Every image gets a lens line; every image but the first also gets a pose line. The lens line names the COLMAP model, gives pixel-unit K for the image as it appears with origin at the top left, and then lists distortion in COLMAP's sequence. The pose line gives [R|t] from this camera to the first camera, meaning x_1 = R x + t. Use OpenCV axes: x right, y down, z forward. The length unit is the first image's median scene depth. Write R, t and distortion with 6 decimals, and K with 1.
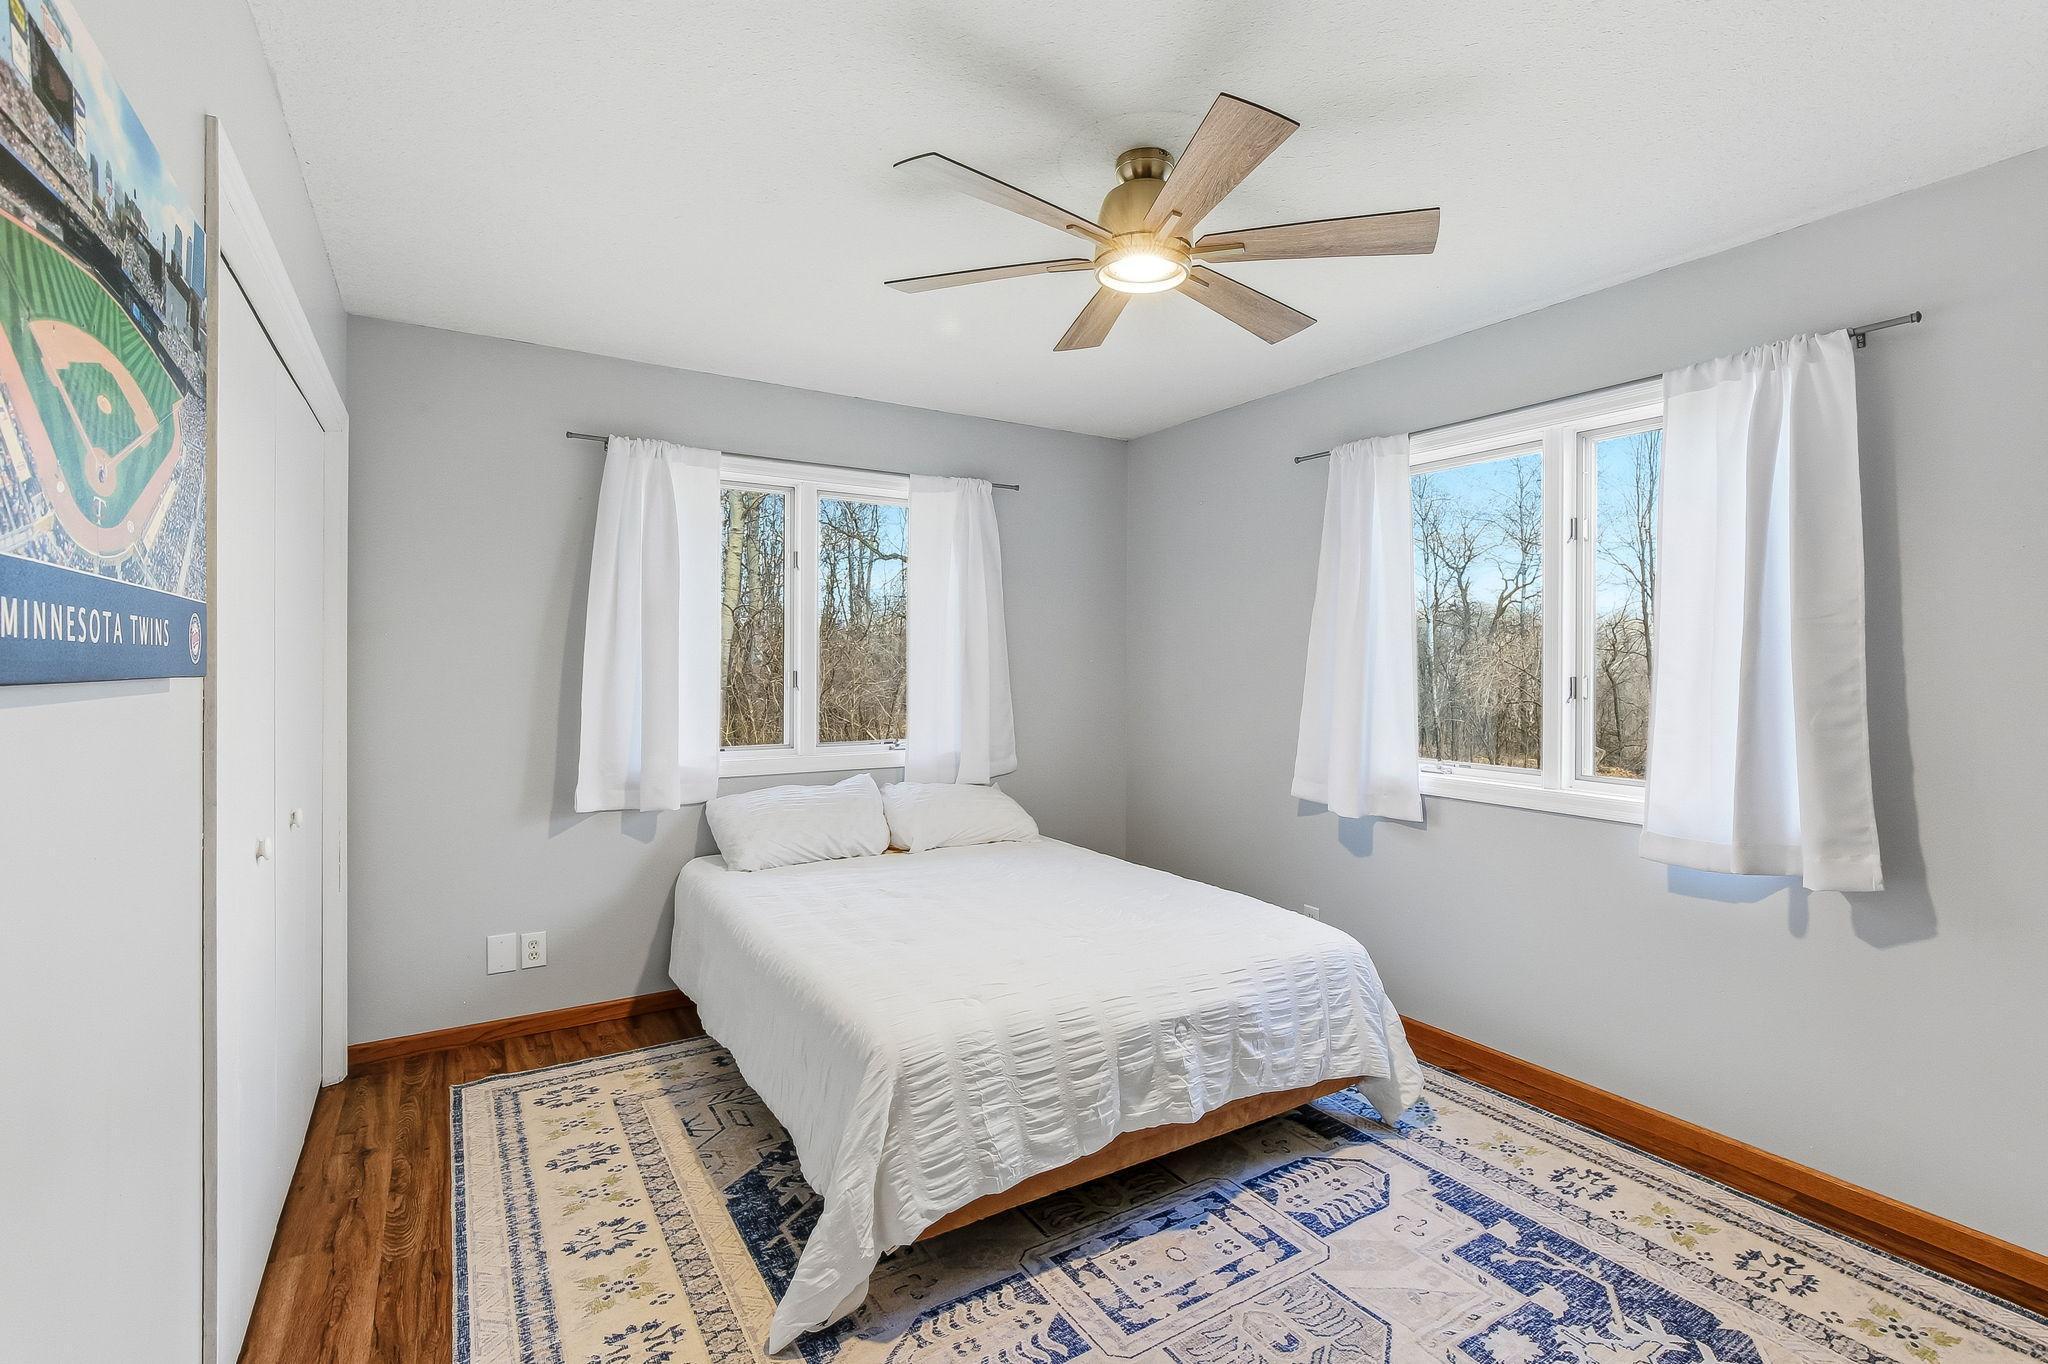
lens RADIAL K [[952.7, 0, 1028.2], [0, 952.7, 671.8], [0, 0, 1]] dist [-0.019123, 0.000664]
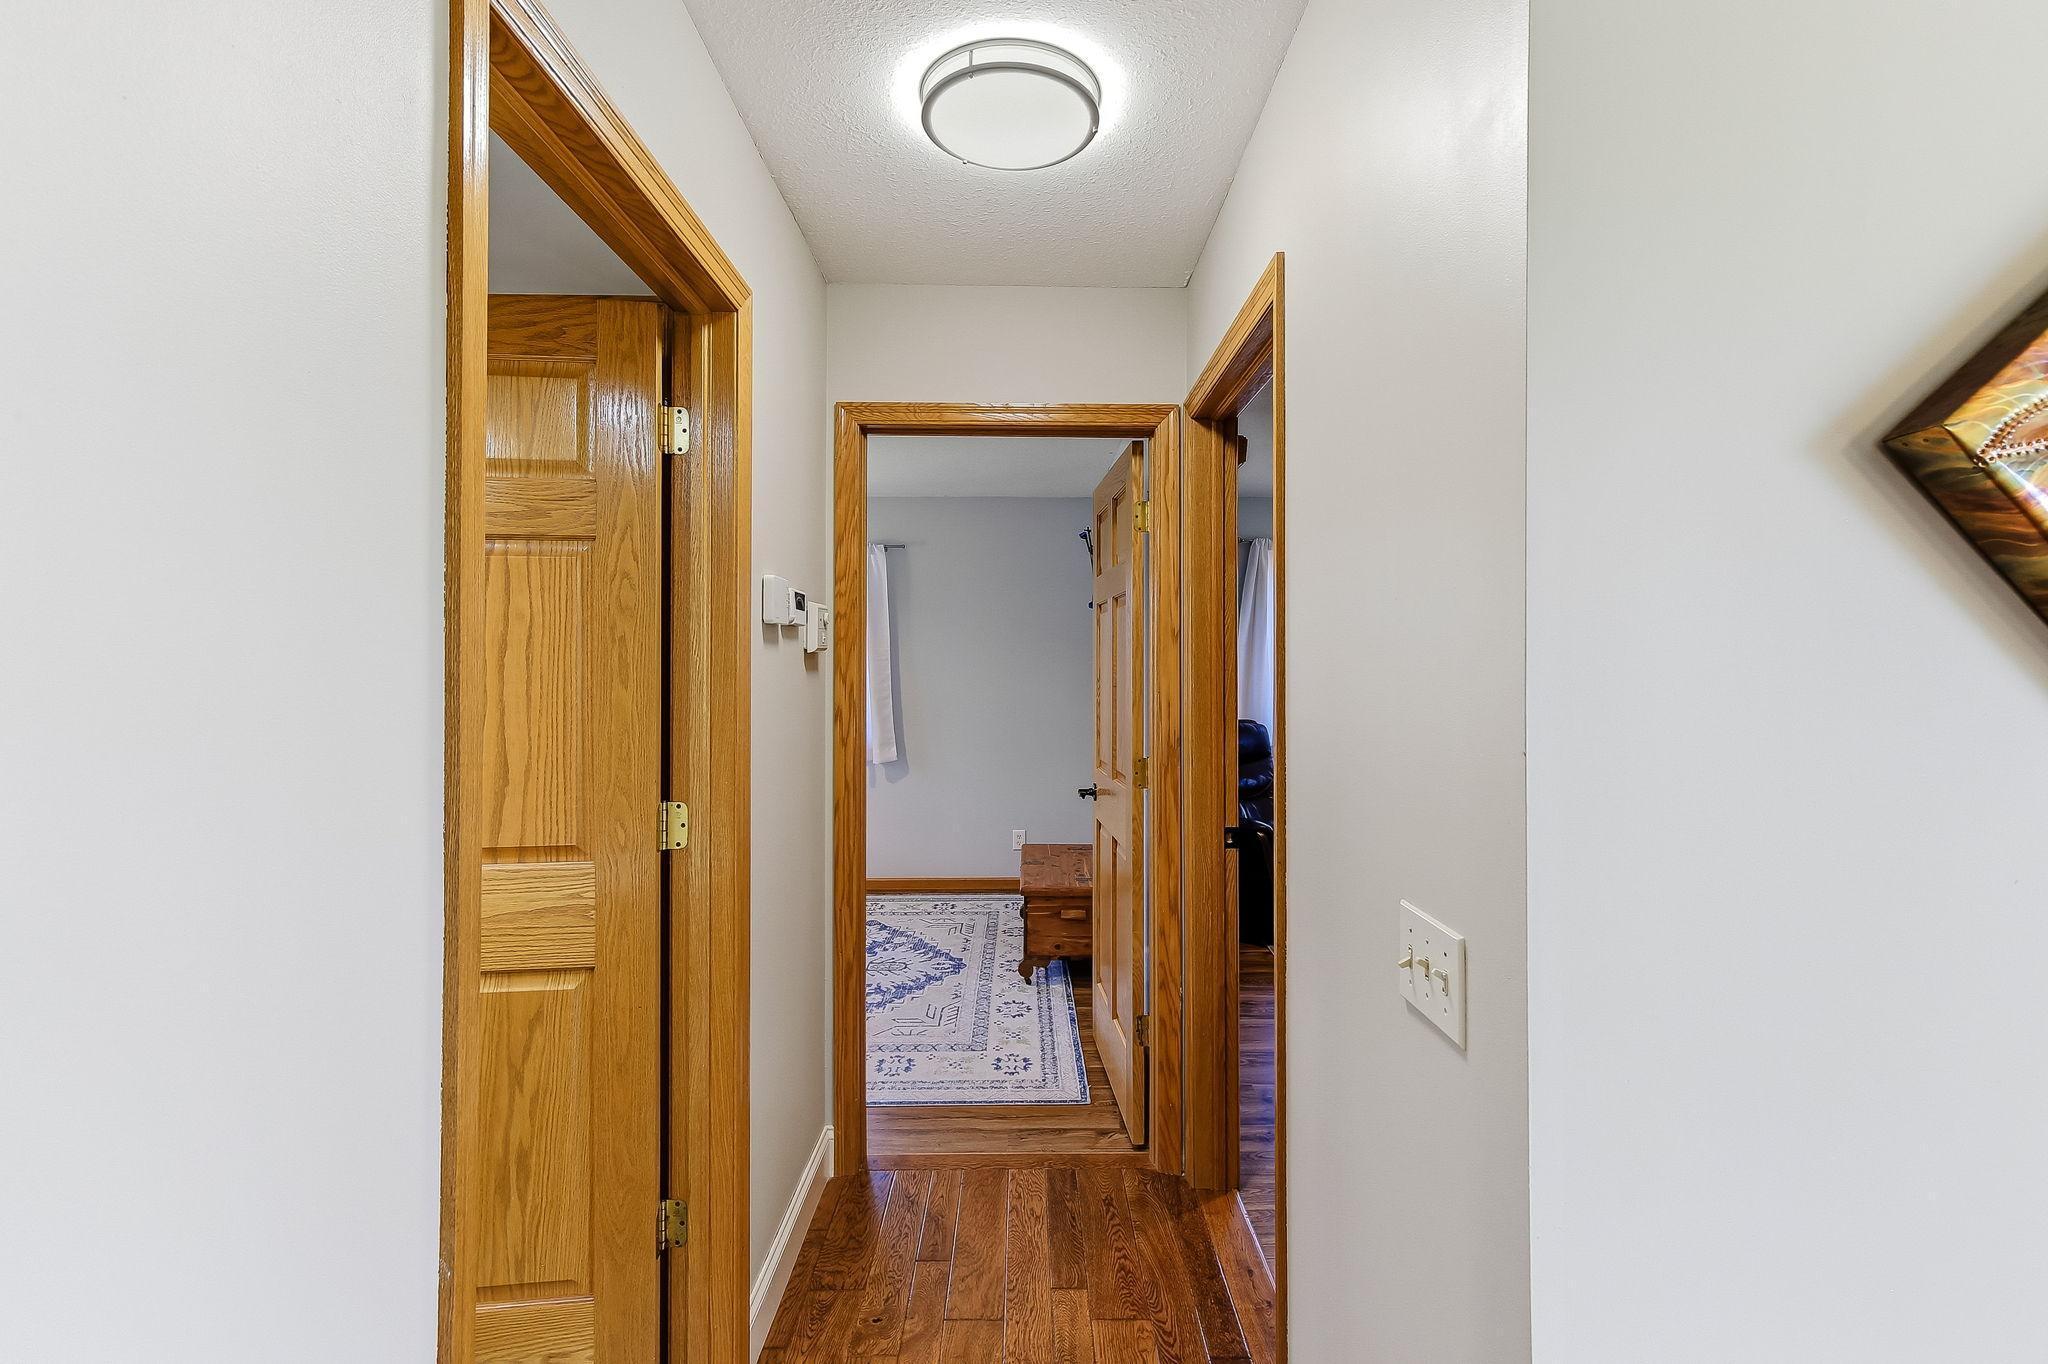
lens RADIAL K [[952.7, 0, 1027.9], [0, 952.7, 674.0], [0, 0, 1]] dist [-0.019123, 0.000664]
pose [[0.516839, -0.000673, 0.856082, -1.208861], [0.000000, 1.000000, 0.000786, -0.015138], [-0.856083, -0.000406, 0.516839, -0.718709]]
